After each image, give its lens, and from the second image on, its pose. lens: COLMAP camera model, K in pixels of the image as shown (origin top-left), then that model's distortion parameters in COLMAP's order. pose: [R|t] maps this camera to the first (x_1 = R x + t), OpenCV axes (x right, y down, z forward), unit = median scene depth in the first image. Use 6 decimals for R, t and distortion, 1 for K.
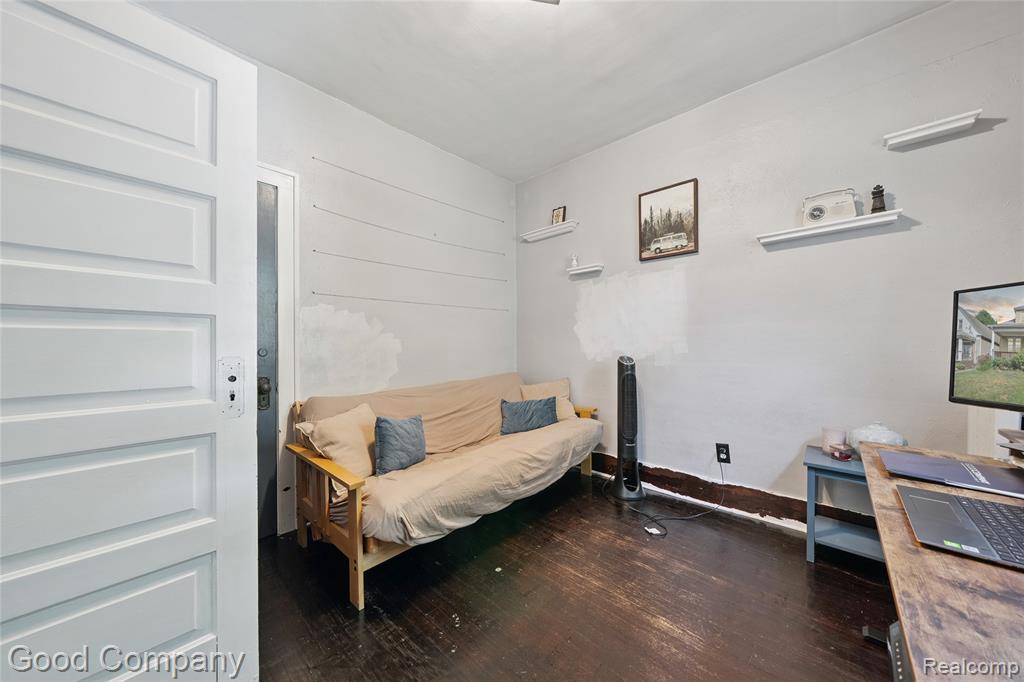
lens RADIAL K [[355.2, 0, 510.1], [0, 355.2, 346.9], [0, 0, 1]] dist [-0.006848, 0.000182]
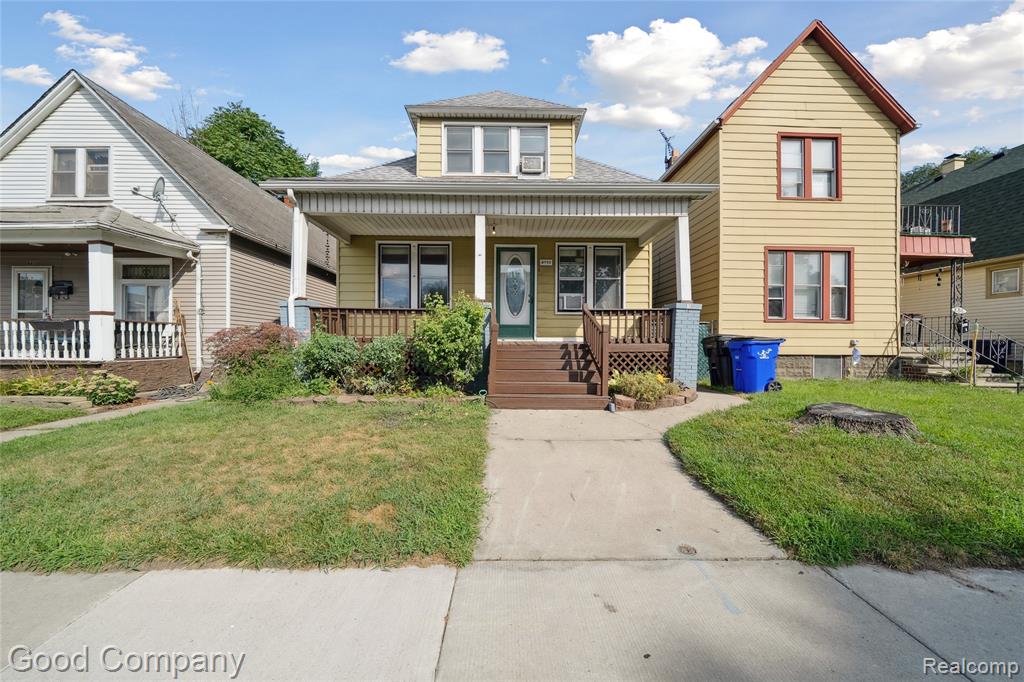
lens RADIAL K [[355.2, 0, 511.0], [0, 355.2, 345.1], [0, 0, 1]] dist [-0.006848, 0.000182]
pose [[-0.376058, -0.011952, 0.926519, 1.132783], [0.007636, 0.999843, 0.015997, 0.032865], [-0.926565, 0.013090, -0.375908, 0.963368]]
